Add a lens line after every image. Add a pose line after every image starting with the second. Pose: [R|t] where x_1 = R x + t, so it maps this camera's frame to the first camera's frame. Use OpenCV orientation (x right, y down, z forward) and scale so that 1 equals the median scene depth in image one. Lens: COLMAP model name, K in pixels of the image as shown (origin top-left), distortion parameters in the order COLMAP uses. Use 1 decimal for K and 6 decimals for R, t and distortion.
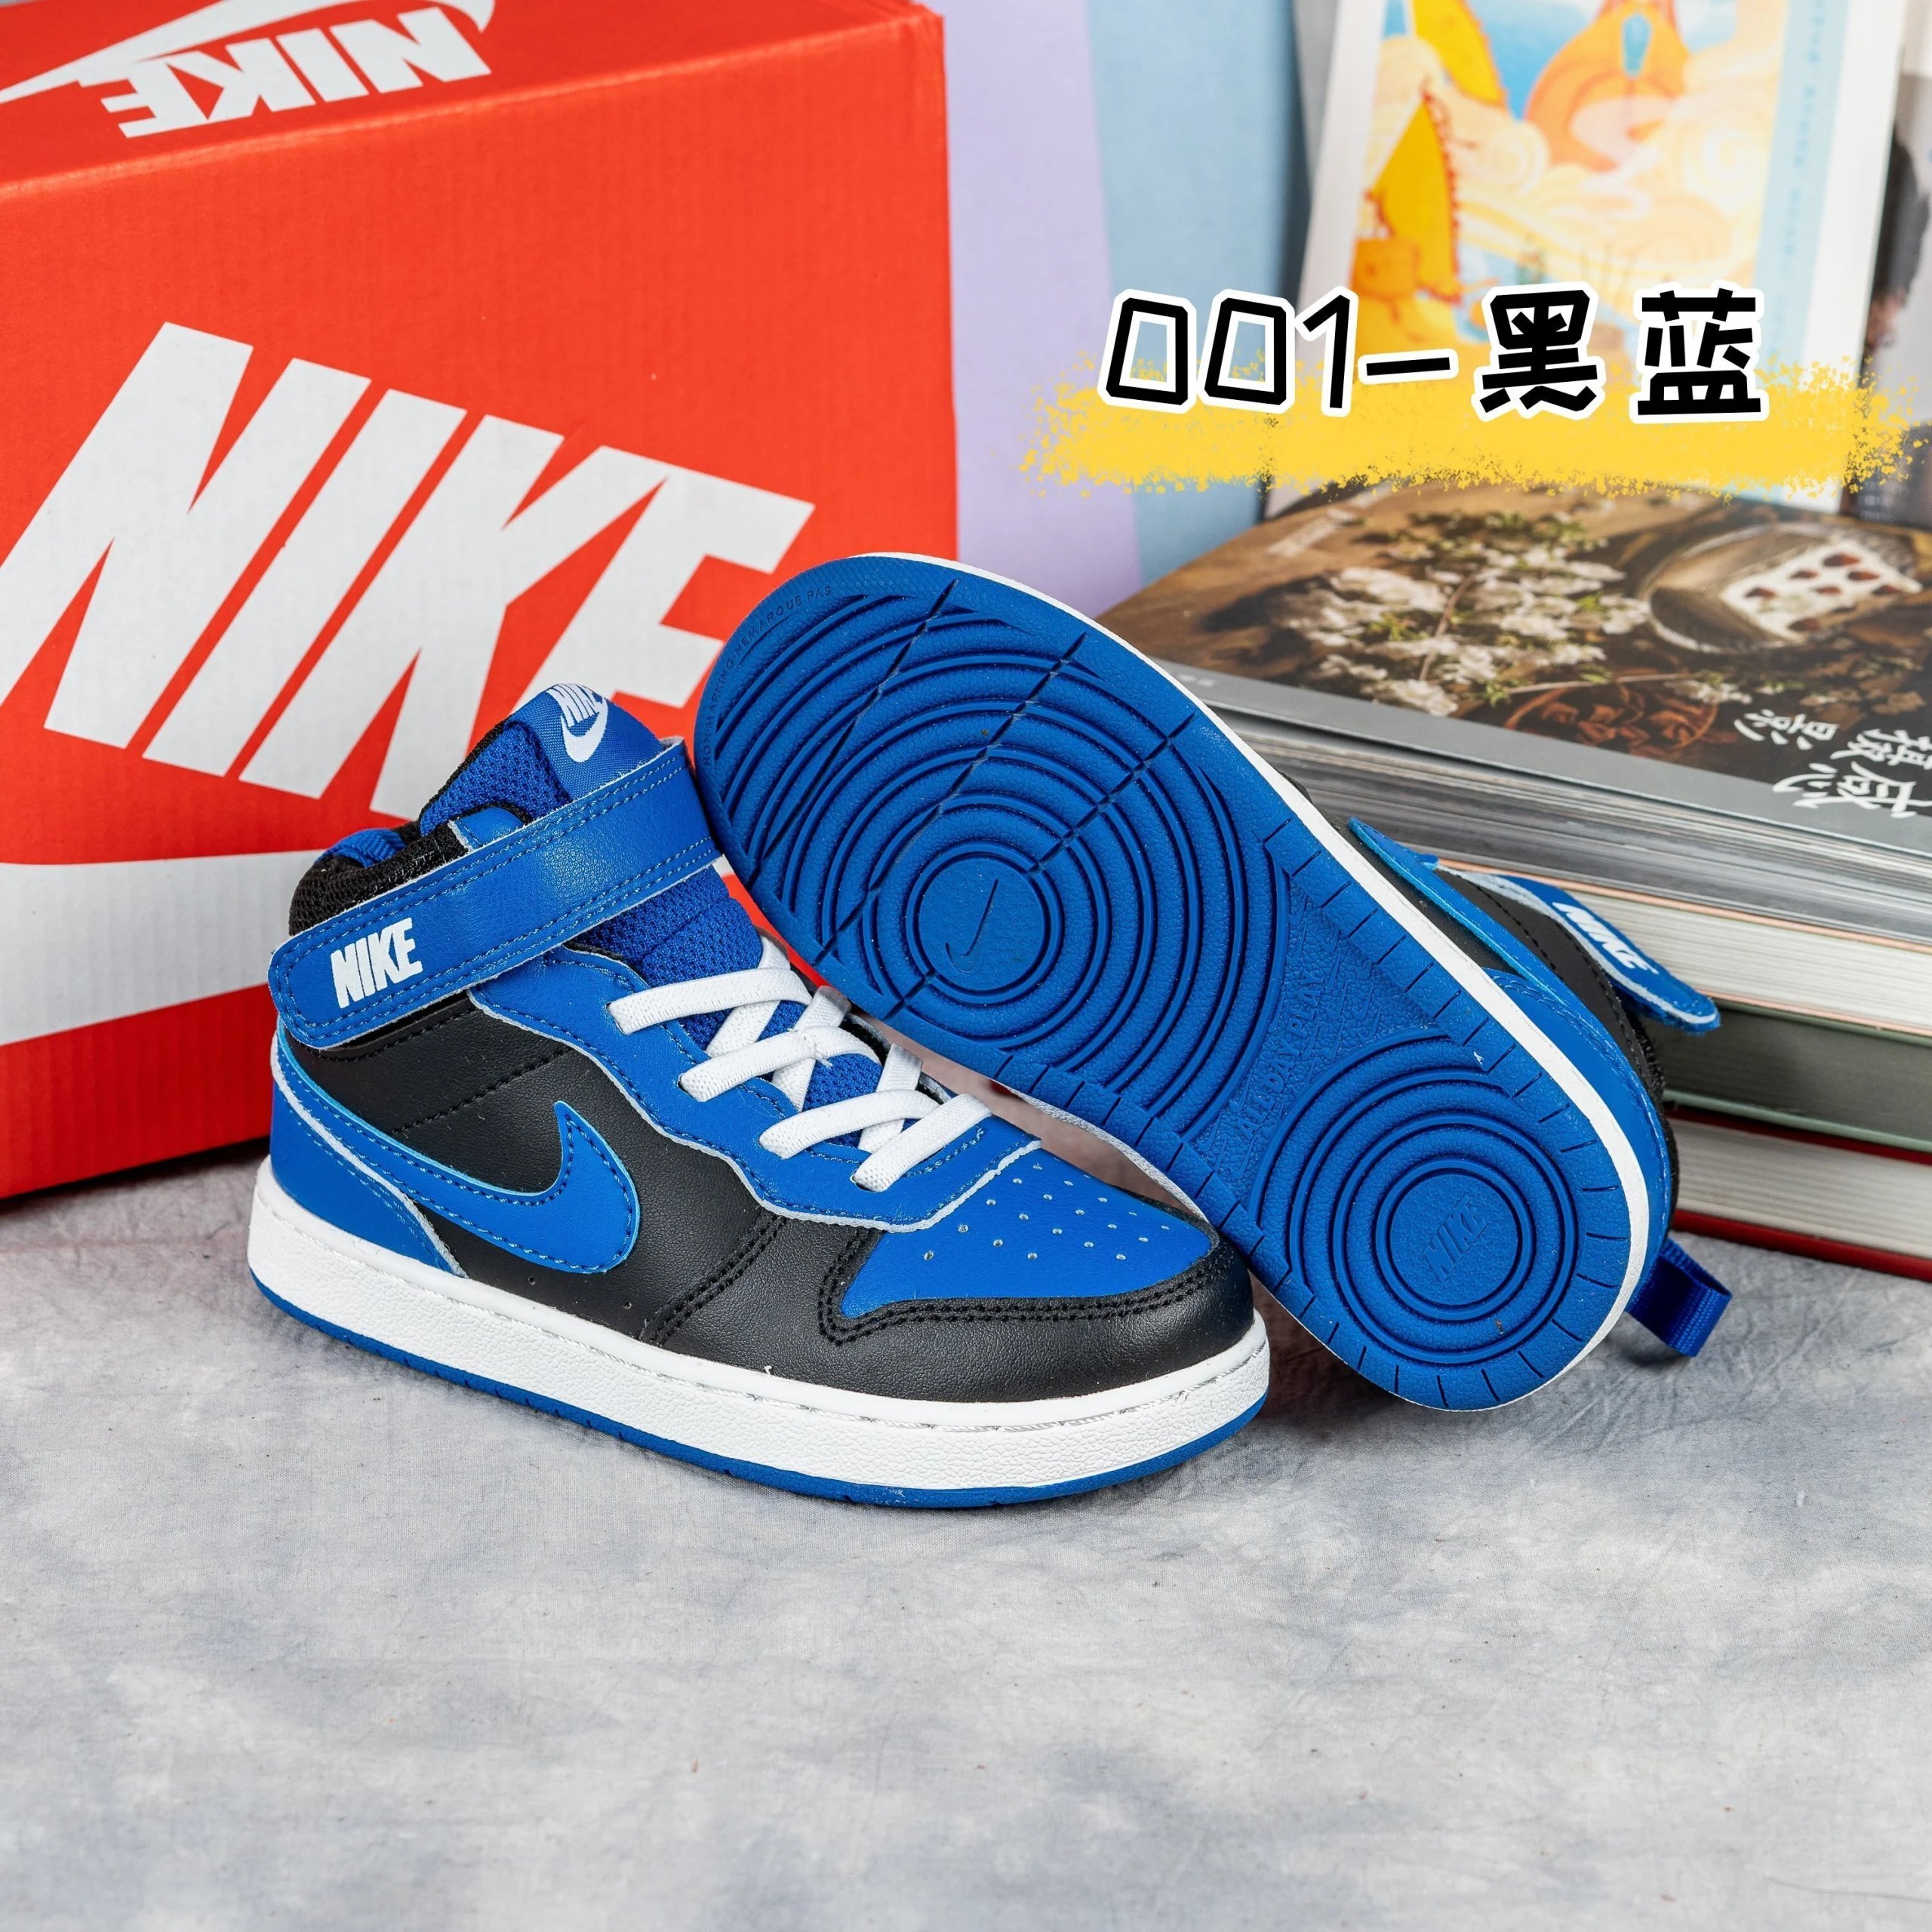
lens RADIAL K [[13711.5, 0, 1040.5], [0, 13711.5, 964.1], [0, 0, 1]] dist [-0.134670, 11.232349]
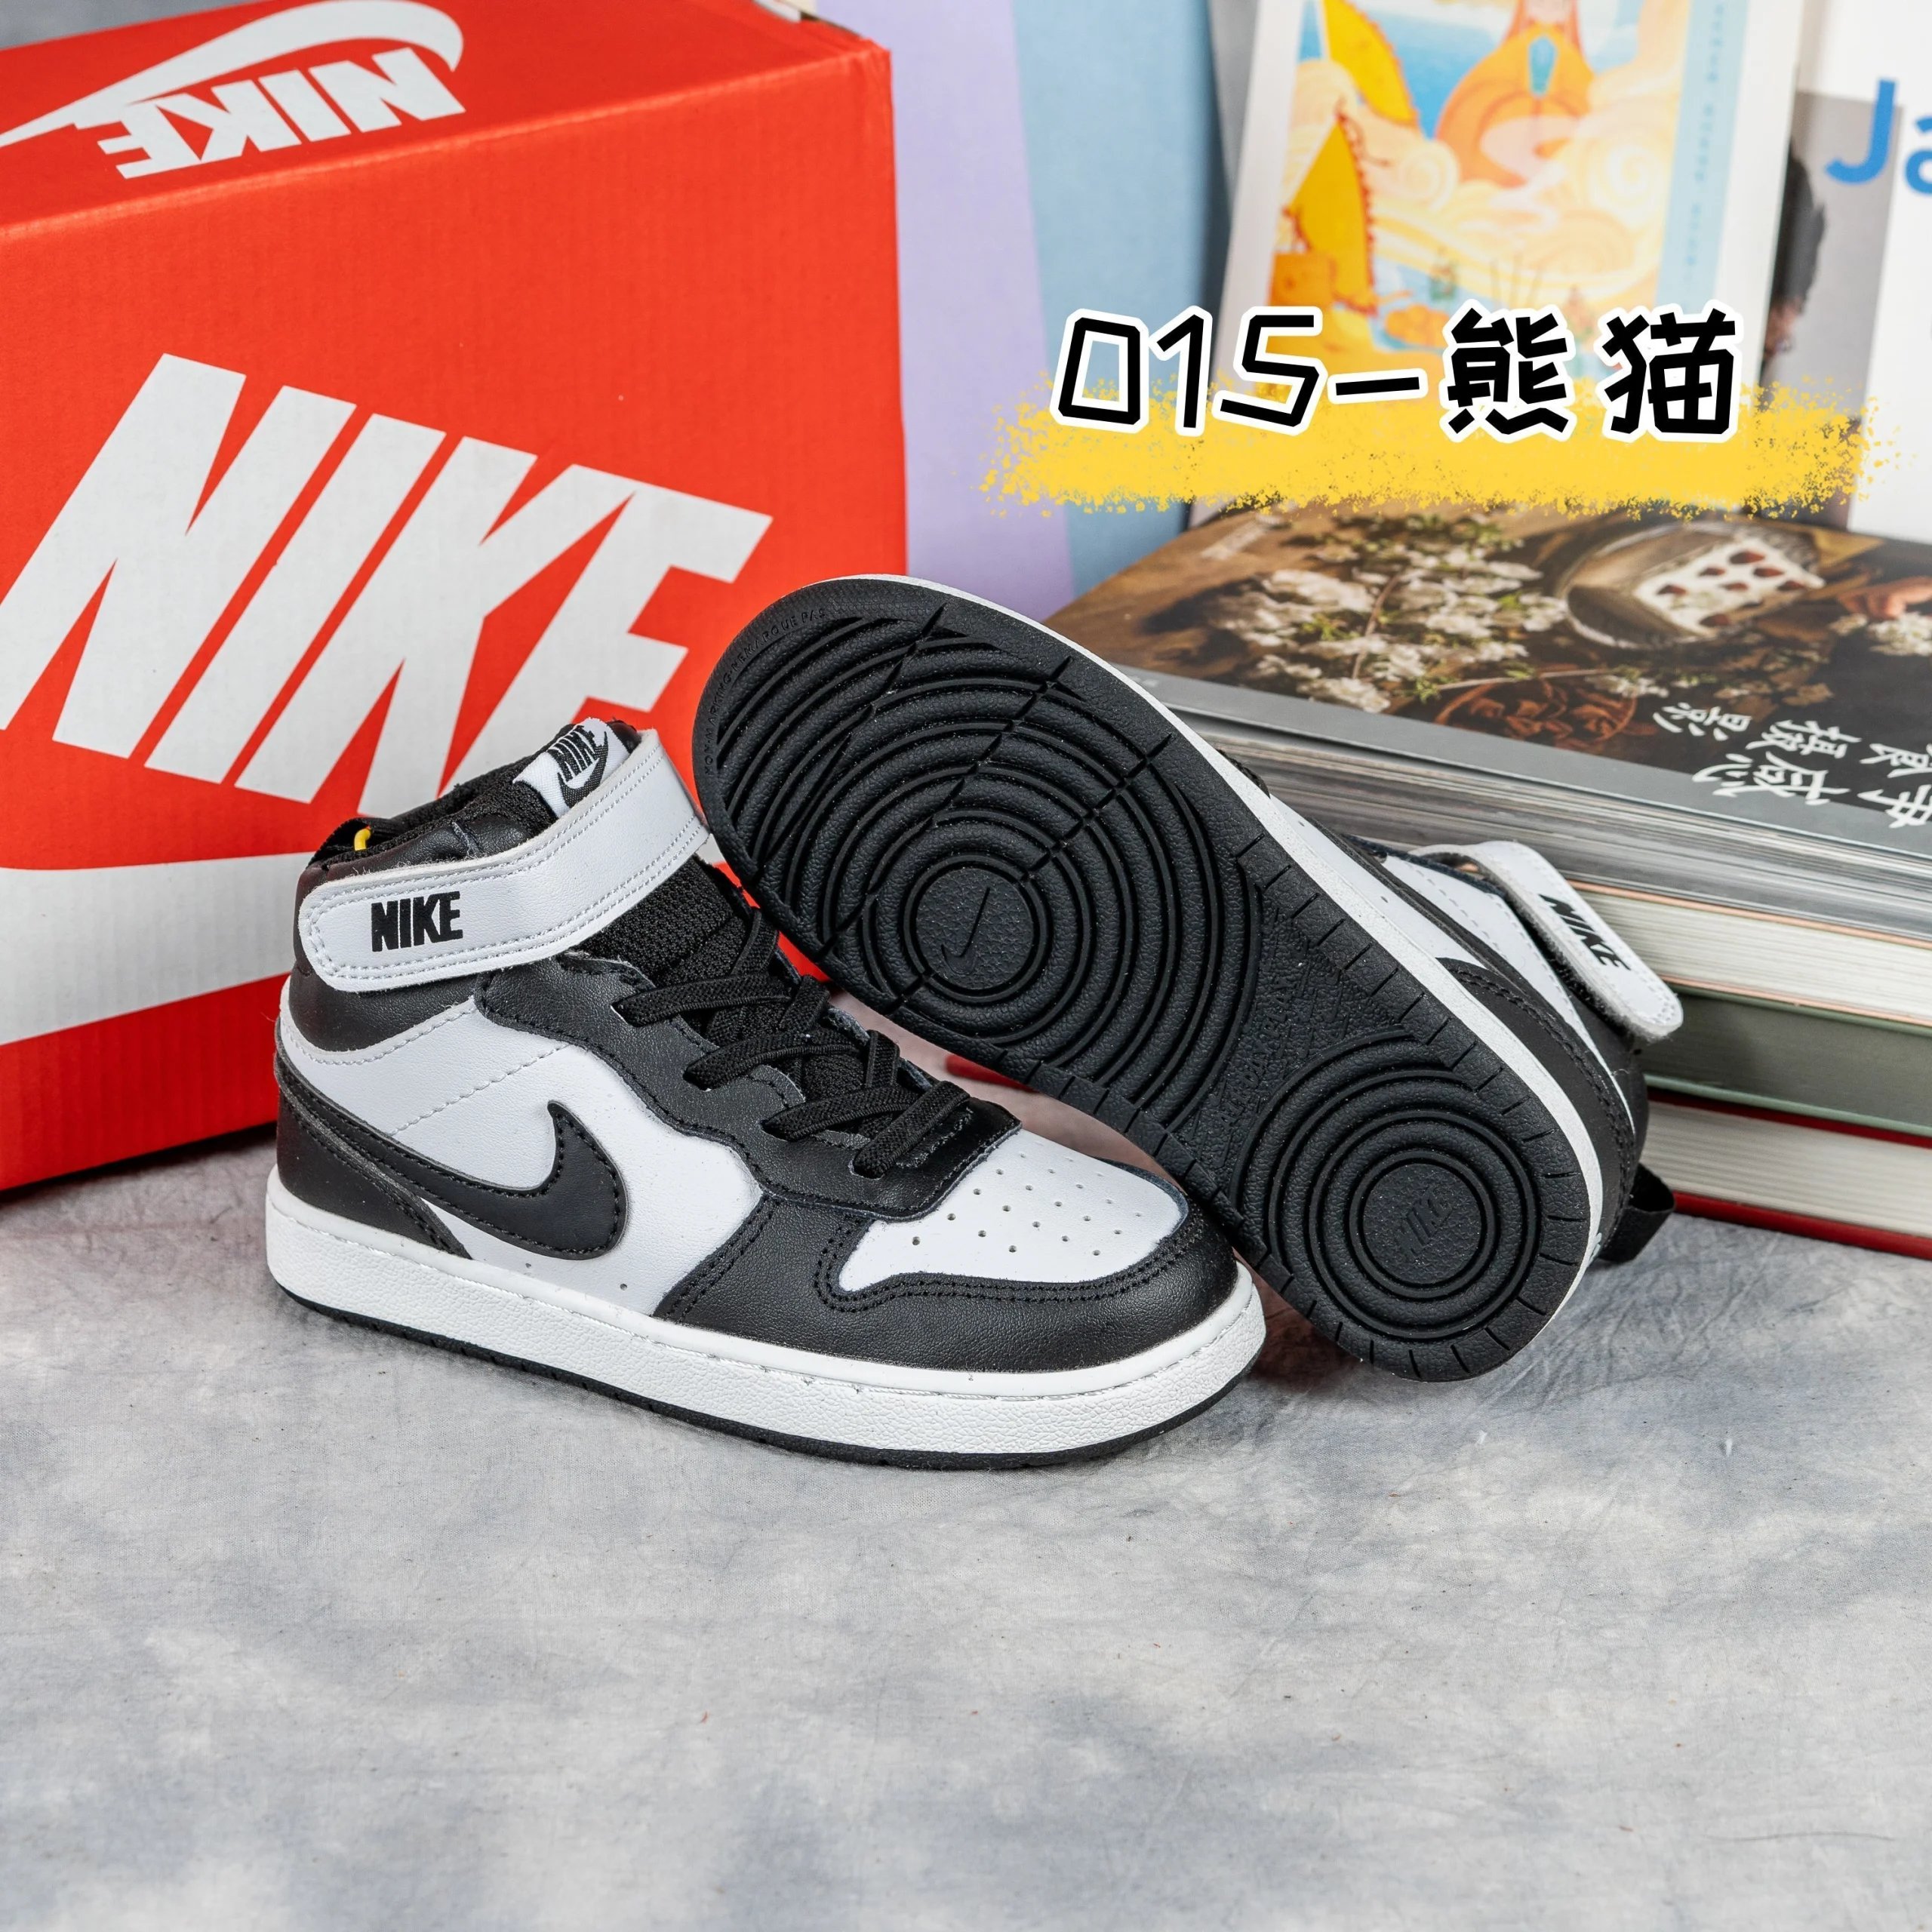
lens RADIAL K [[14458.5, 0, 913.0], [0, 14458.5, 966.0], [0, 0, 1]] dist [-0.208586, 16.212247]
pose [[0.999791, -0.011820, 0.016687, -0.024963], [0.011733, 0.999917, 0.005346, -0.004977], [-0.016749, -0.005149, 0.999846, -0.108889]]
